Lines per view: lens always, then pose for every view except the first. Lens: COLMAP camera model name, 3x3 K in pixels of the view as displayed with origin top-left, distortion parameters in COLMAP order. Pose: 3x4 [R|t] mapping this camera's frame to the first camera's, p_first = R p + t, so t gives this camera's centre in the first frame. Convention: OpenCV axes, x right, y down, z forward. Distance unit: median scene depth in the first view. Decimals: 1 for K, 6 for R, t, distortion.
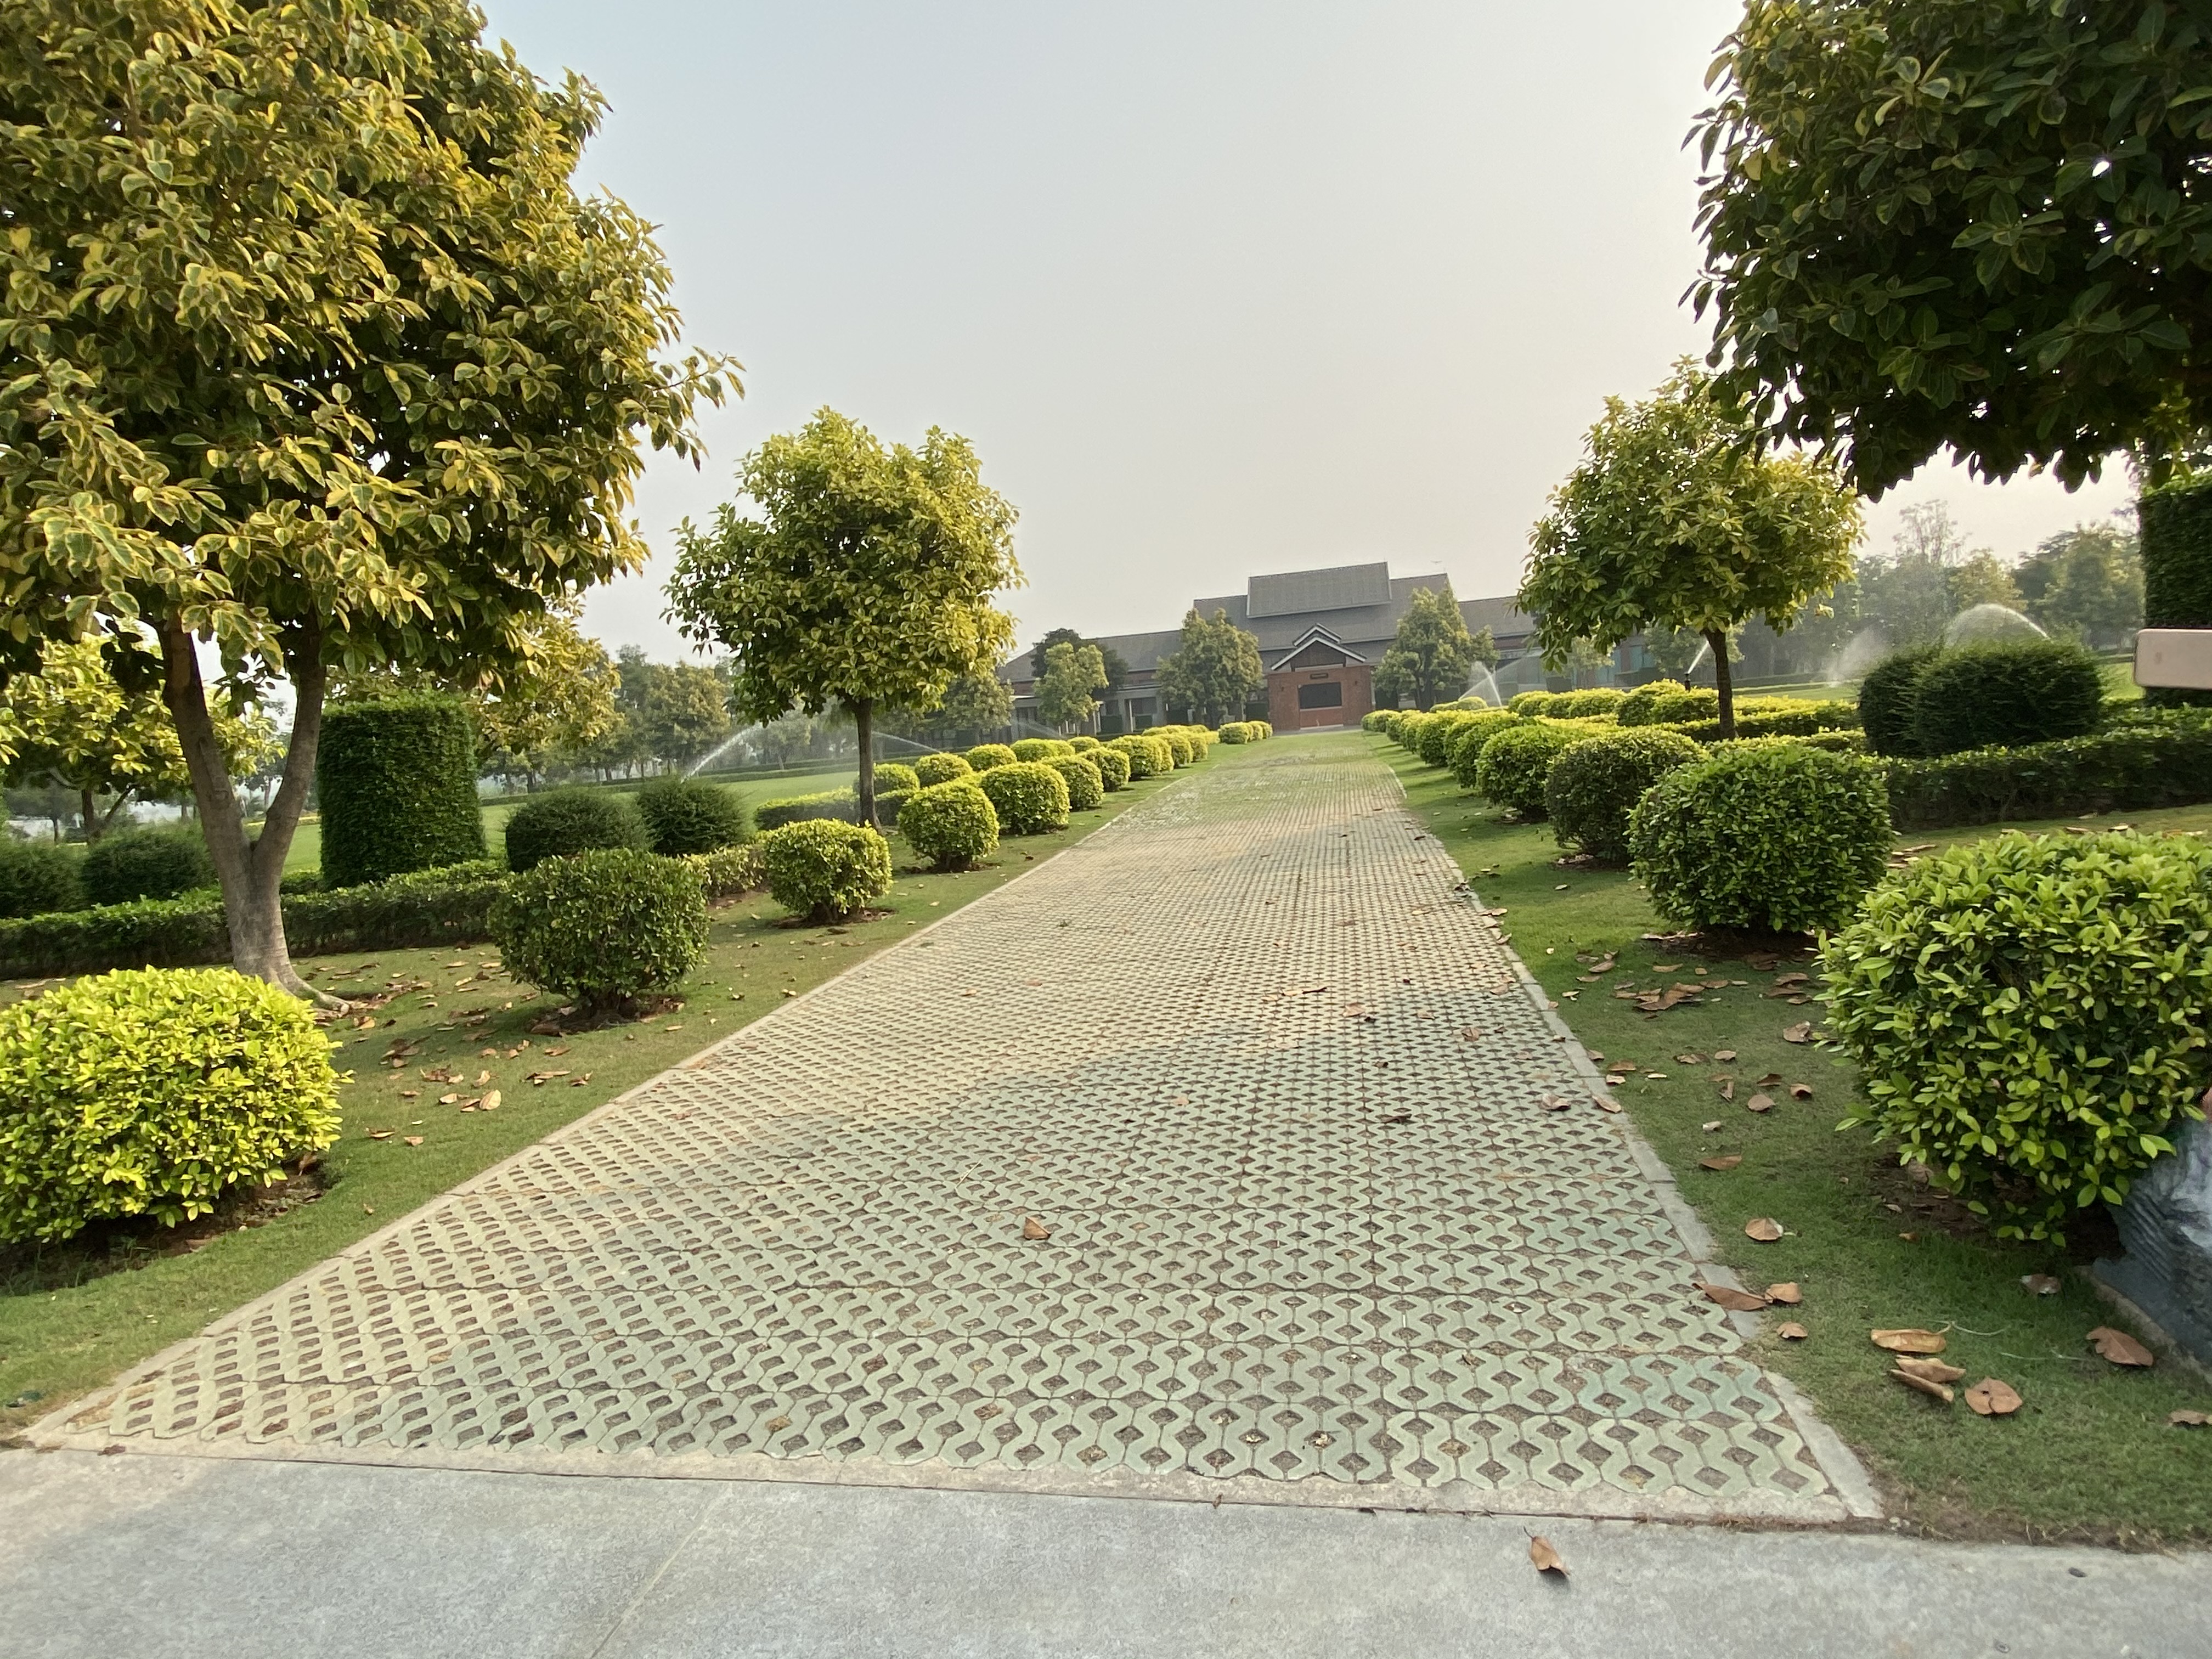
lens RADIAL K [[1238.8, 0, 1097.8], [0, 1238.8, 826.9], [0, 0, 1]] dist [0.043736, -0.039666]
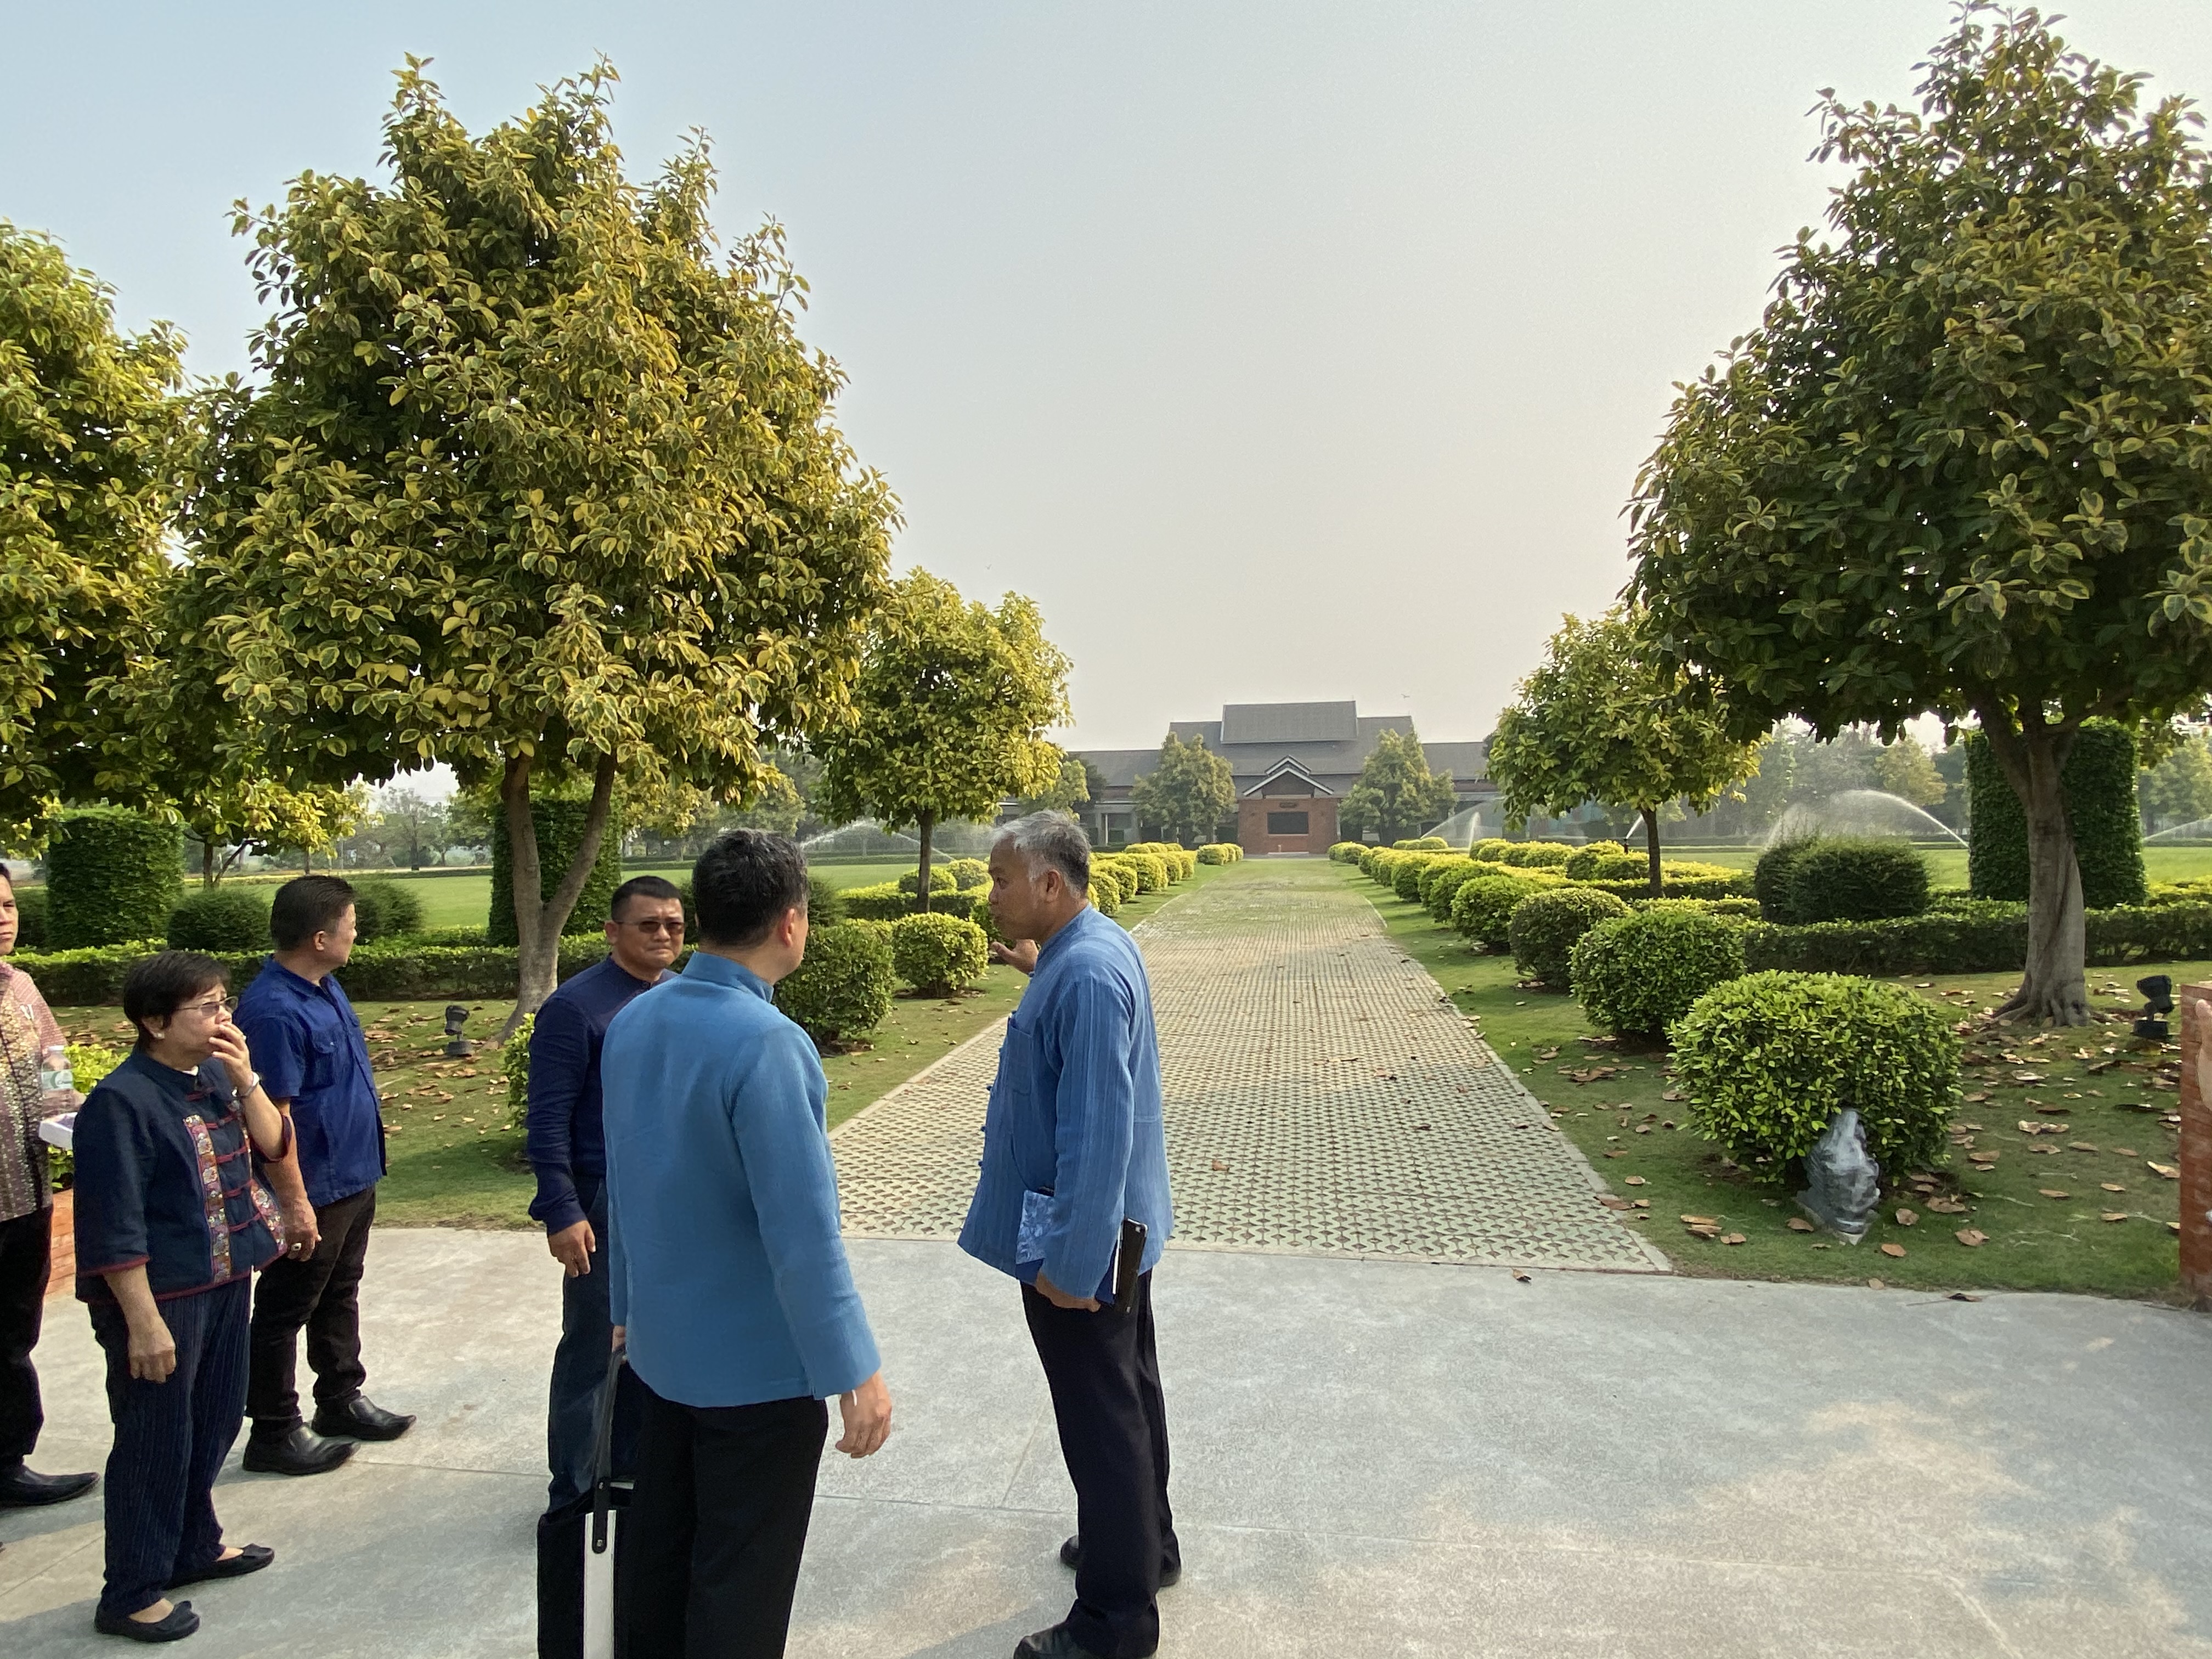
lens RADIAL K [[1217.8, 0, 1104.1], [0, 1217.8, 822.0], [0, 0, 1]] dist [0.060040, -0.056881]
pose [[0.997075, 0.069830, 0.031061, -0.086793], [-0.066623, 0.993298, -0.094448, 0.006594], [-0.037448, 0.092103, 0.995045, -0.211196]]
